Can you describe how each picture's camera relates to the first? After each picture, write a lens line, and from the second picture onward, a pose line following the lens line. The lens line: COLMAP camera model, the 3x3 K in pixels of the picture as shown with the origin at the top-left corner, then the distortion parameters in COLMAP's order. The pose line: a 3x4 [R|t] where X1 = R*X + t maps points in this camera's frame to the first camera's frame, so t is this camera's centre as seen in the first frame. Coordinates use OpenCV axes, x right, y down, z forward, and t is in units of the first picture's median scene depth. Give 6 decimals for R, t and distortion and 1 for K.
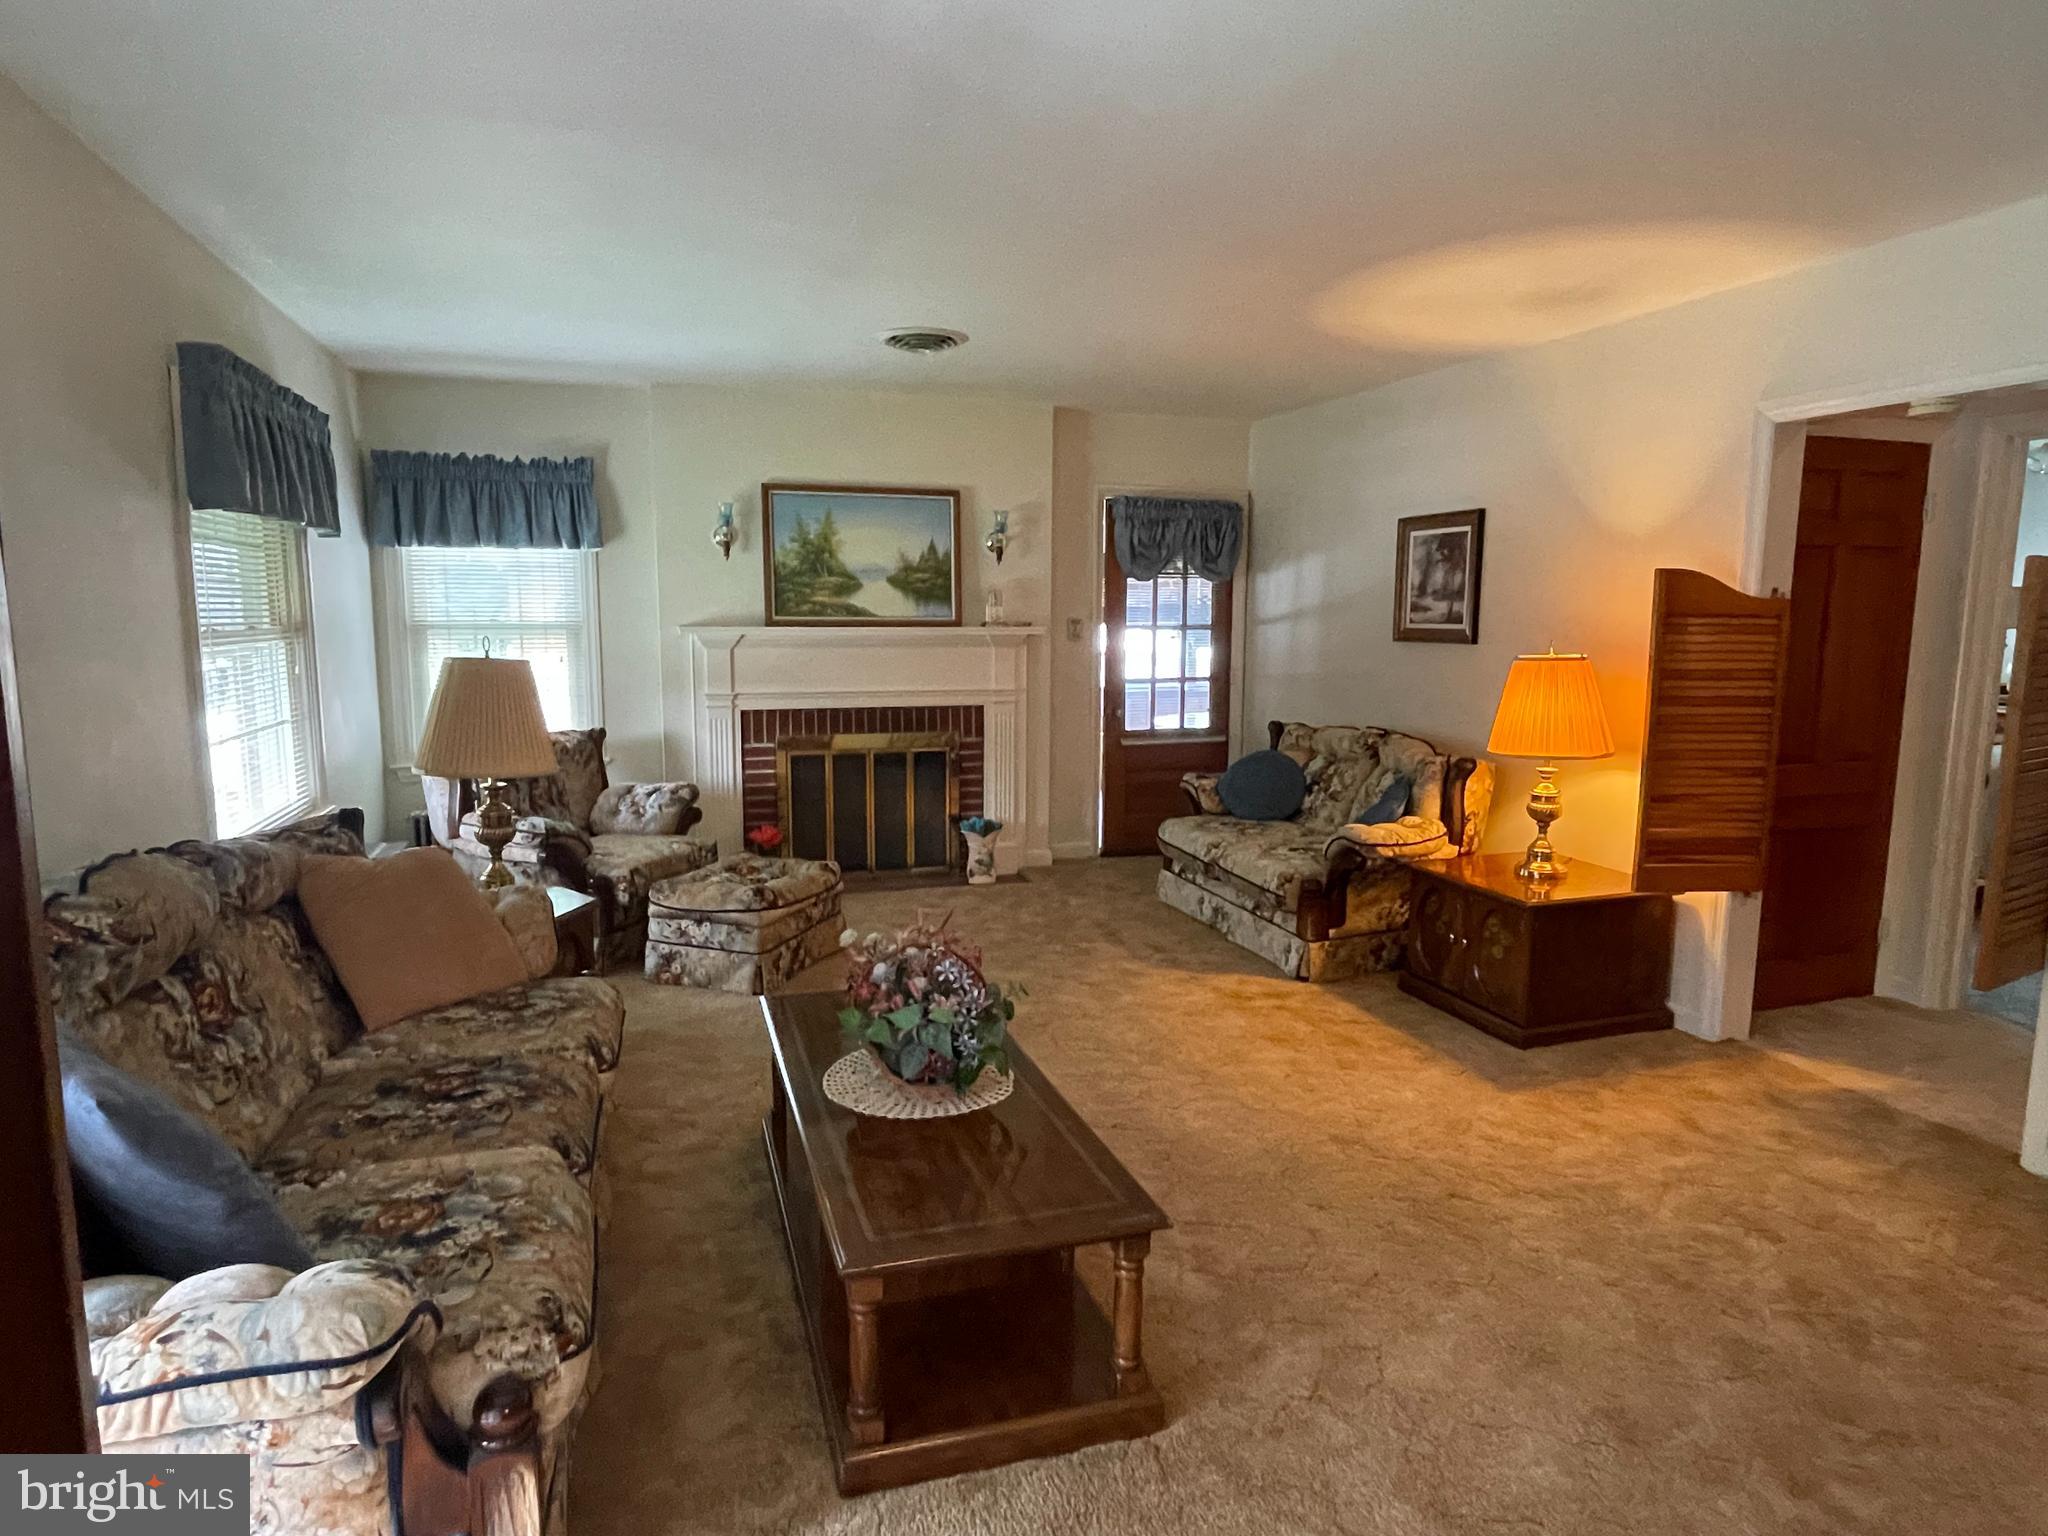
lens RADIAL K [[1191.1, 0, 1024.0], [0, 1191.1, 768.0], [0, 0, 1]] dist [-0.002231, -0.001981]
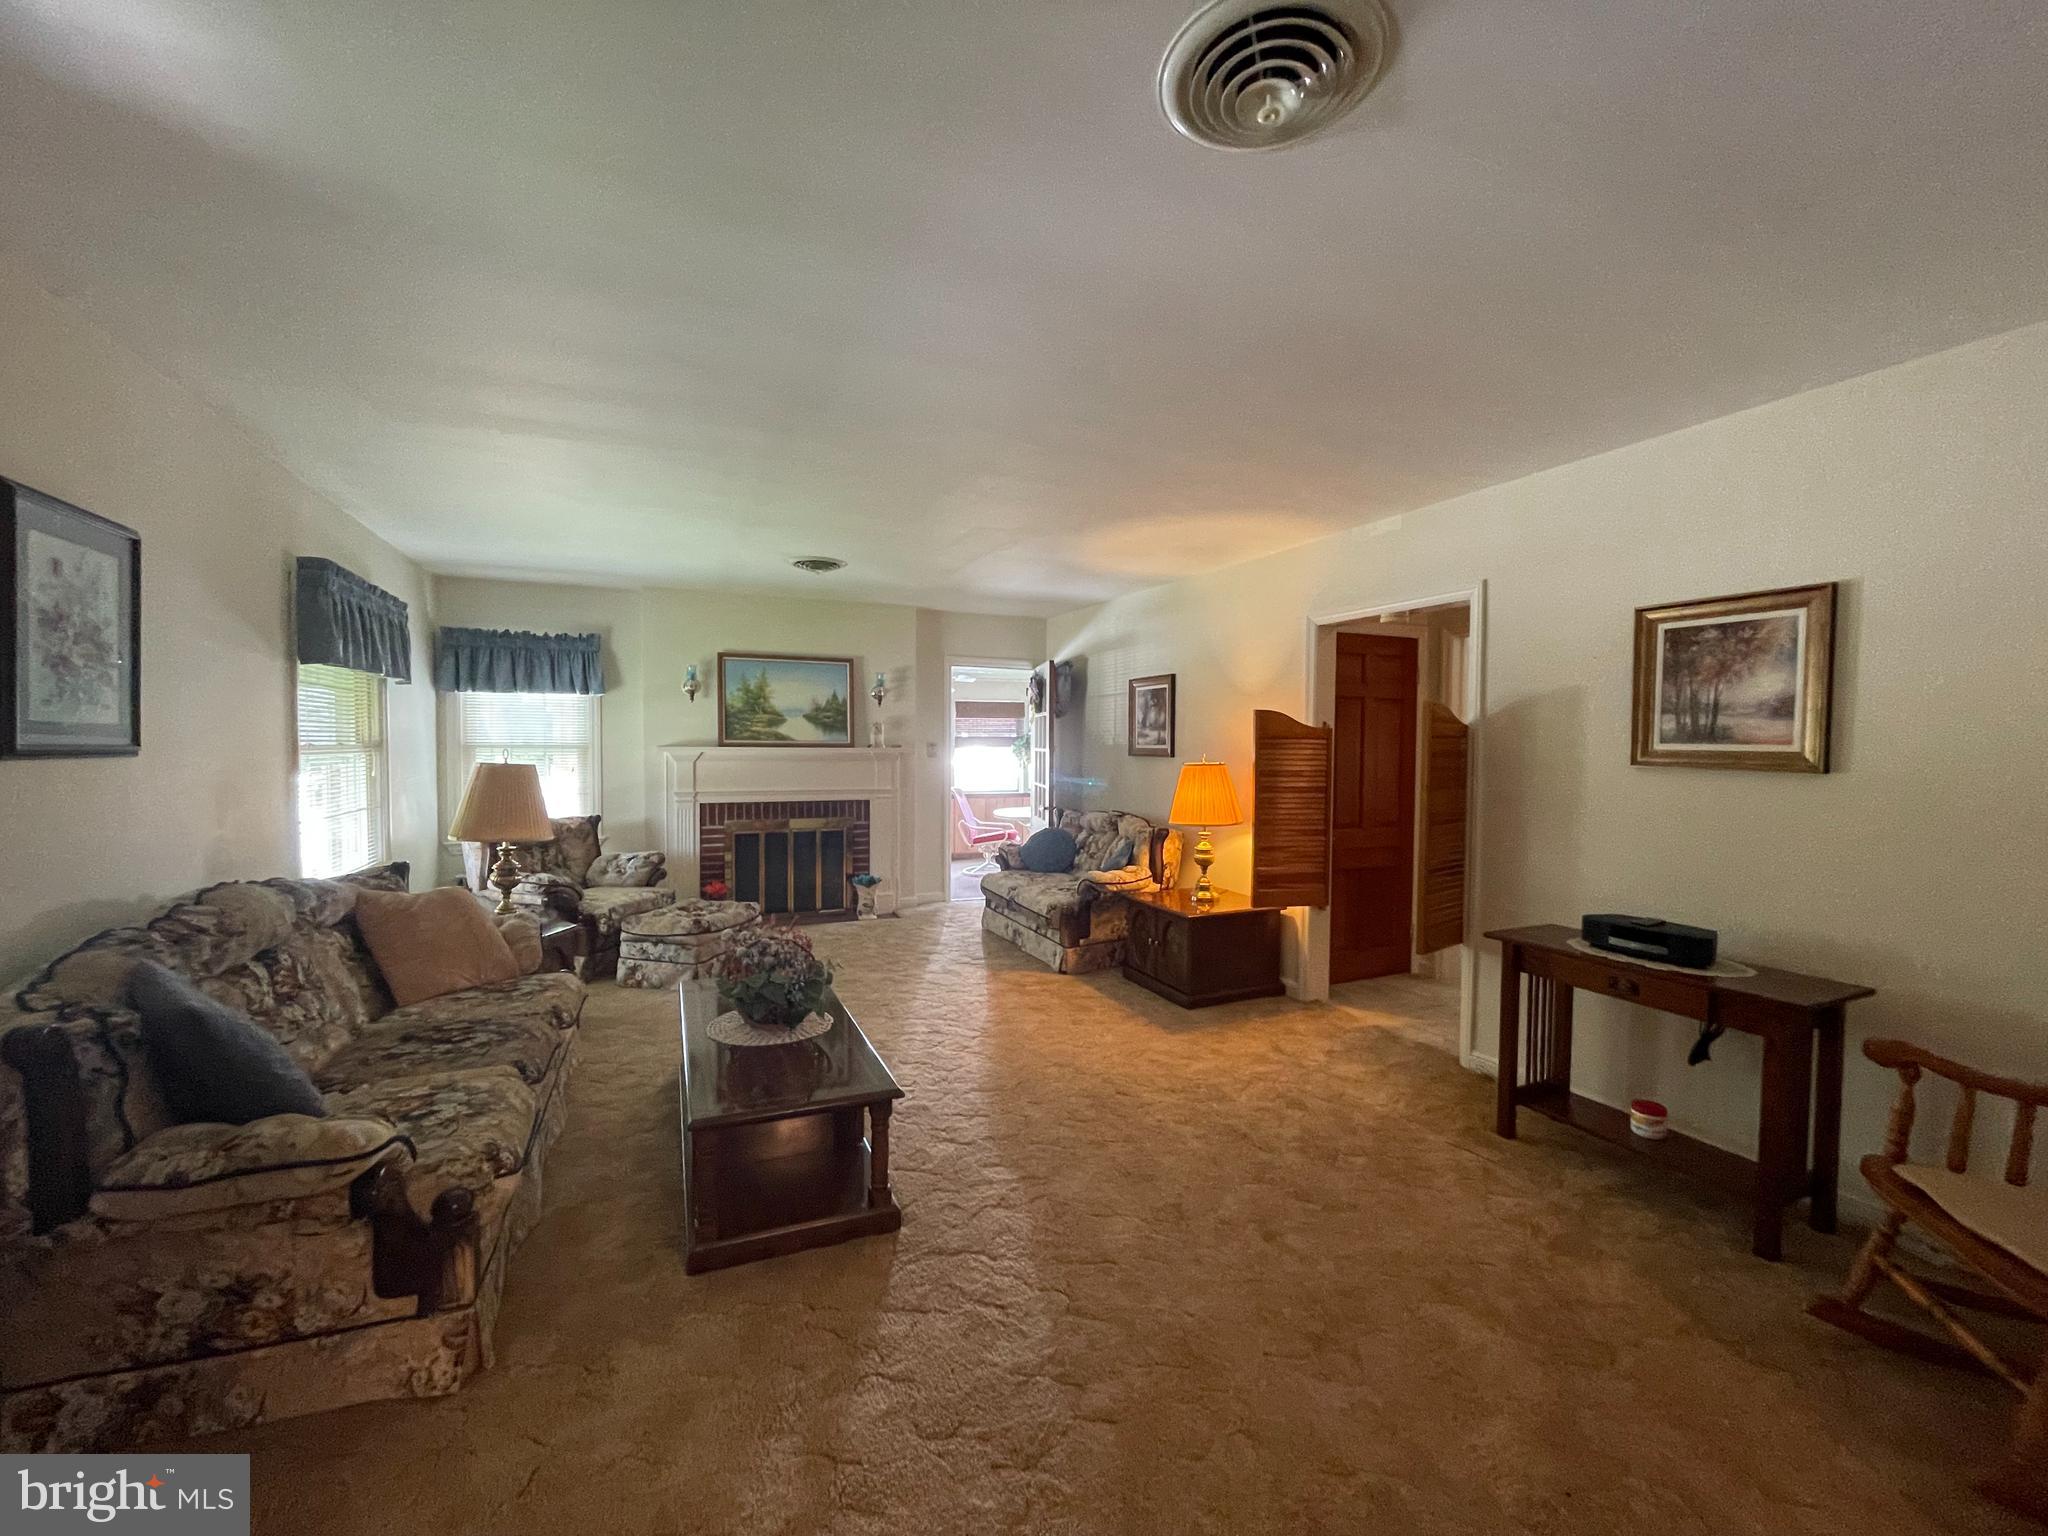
lens RADIAL K [[833.3, 0, 1024.0], [0, 833.3, 768.0], [0, 0, 1]] dist [0.000646, 0.000154]
pose [[0.994660, -0.001127, 0.103196, 0.086409], [0.011520, 0.994903, -0.100173, 0.025091], [-0.102557, 0.100827, 0.989604, -0.105278]]
